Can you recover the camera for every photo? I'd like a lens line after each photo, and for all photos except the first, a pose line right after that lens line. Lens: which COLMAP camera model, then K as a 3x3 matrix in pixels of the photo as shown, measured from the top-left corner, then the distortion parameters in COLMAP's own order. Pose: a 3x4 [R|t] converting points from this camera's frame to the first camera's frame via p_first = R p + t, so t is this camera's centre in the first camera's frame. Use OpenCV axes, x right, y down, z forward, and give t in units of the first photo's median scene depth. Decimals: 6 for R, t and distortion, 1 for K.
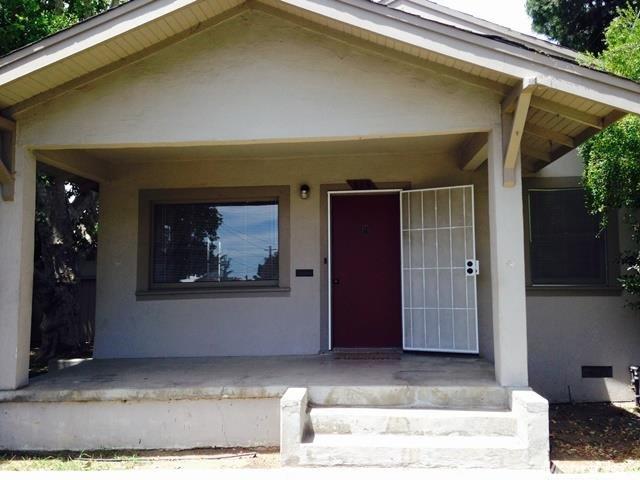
lens RADIAL K [[588.1, 0, 292.8], [0, 588.1, 275.6], [0, 0, 1]] dist [0.090861, -0.007830]
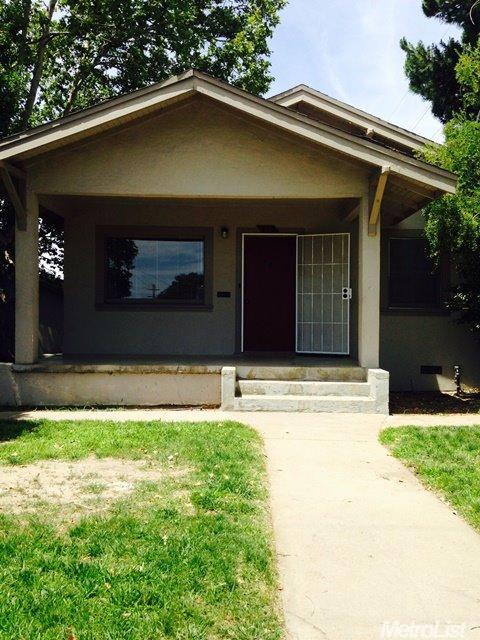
lens RADIAL K [[587.4, 0, 240.0], [0, 587.4, 320.0], [0, 0, 1]] dist [0.235489, -0.000576]
pose [[0.993617, 0.025681, 0.109845, -0.119192], [-0.027131, 0.999563, 0.011731, 0.049546], [-0.109495, -0.014636, 0.993880, -0.434055]]
